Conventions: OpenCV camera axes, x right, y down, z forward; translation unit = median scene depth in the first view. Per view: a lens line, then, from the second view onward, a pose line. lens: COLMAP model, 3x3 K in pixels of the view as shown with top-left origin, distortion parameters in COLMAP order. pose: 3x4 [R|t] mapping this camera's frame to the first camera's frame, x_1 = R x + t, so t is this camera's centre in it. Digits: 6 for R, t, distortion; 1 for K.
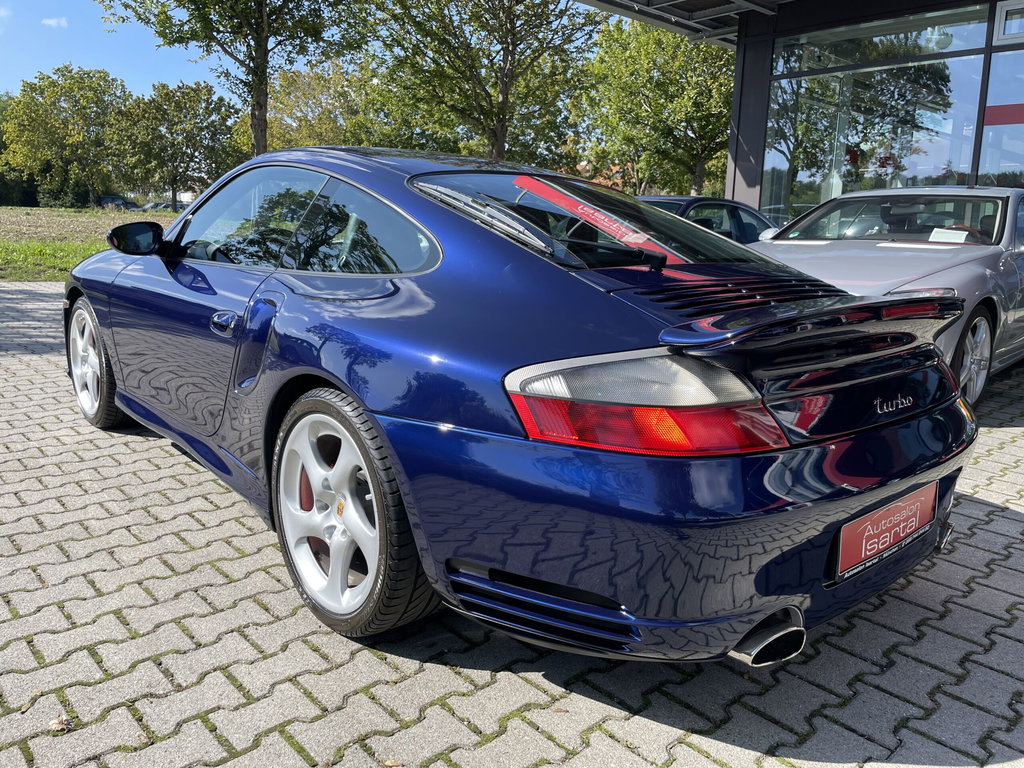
lens RADIAL K [[780.3, 0, 512.0], [0, 780.3, 384.0], [0, 0, 1]] dist [0.094190, -0.118334]
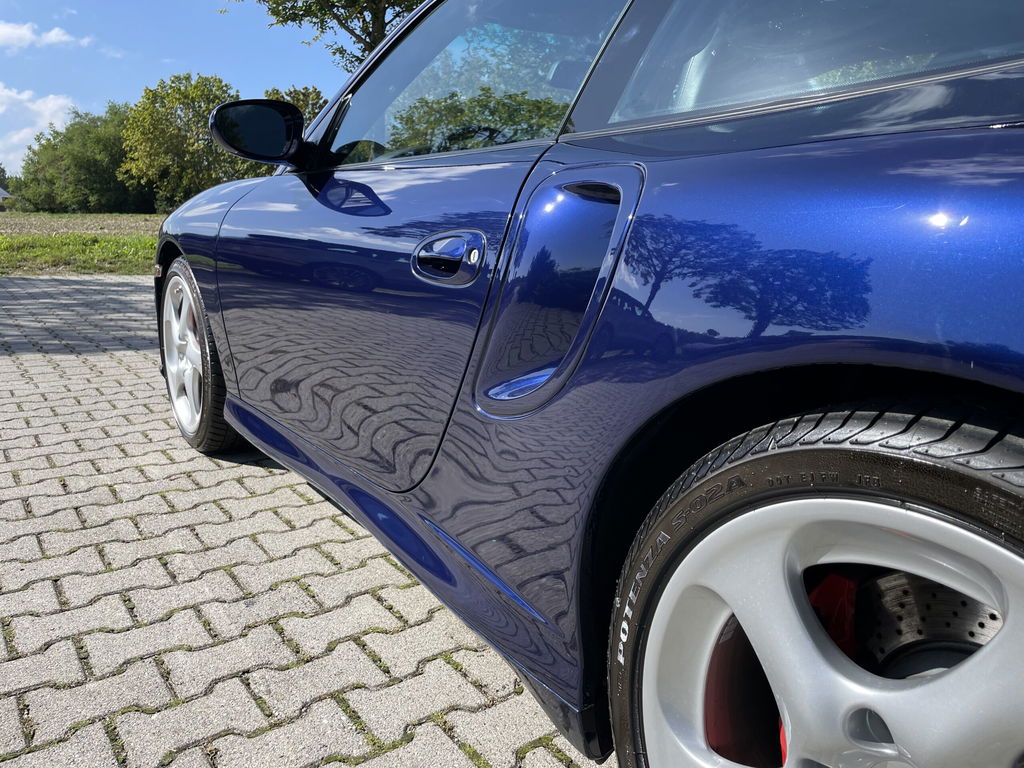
lens RADIAL K [[780.3, 0, 512.0], [0, 780.3, 384.0], [0, 0, 1]] dist [0.094190, -0.118334]
pose [[0.993201, 0.004380, -0.116334, -0.182812], [-0.004817, 0.999982, -0.003477, -0.001461], [0.116317, 0.004014, 0.993204, 0.368188]]
